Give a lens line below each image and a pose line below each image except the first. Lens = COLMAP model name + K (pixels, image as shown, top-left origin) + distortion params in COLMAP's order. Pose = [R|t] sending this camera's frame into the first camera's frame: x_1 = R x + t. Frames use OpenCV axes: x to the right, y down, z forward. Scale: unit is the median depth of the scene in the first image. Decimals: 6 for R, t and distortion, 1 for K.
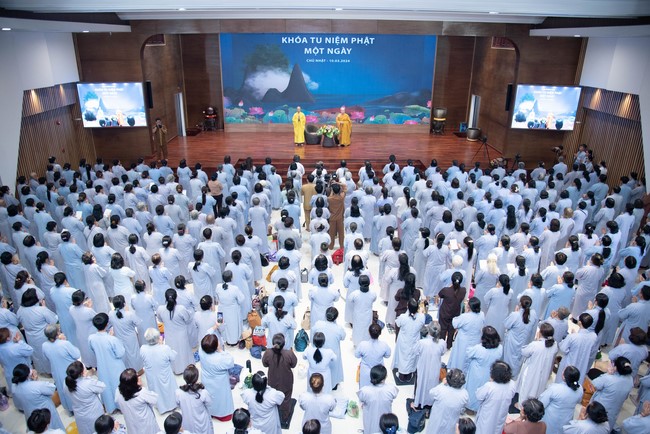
lens RADIAL K [[452.1, 0, 325.0], [0, 452.1, 217.0], [0, 0, 1]] dist [-0.118826, 0.070841]
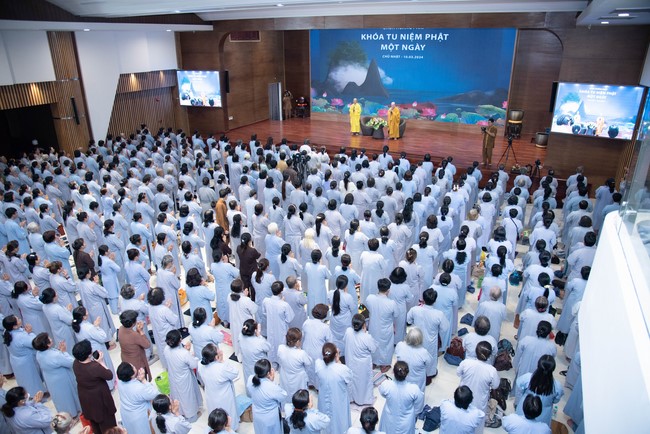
lens RADIAL K [[452.1, 0, 325.0], [0, 452.1, 217.0], [0, 0, 1]] dist [-0.118826, 0.070841]
pose [[0.888350, 0.156452, -0.431690, 0.379514], [-0.158187, 0.986886, 0.032140, 0.008866], [0.431057, 0.039736, 0.901449, 0.020032]]
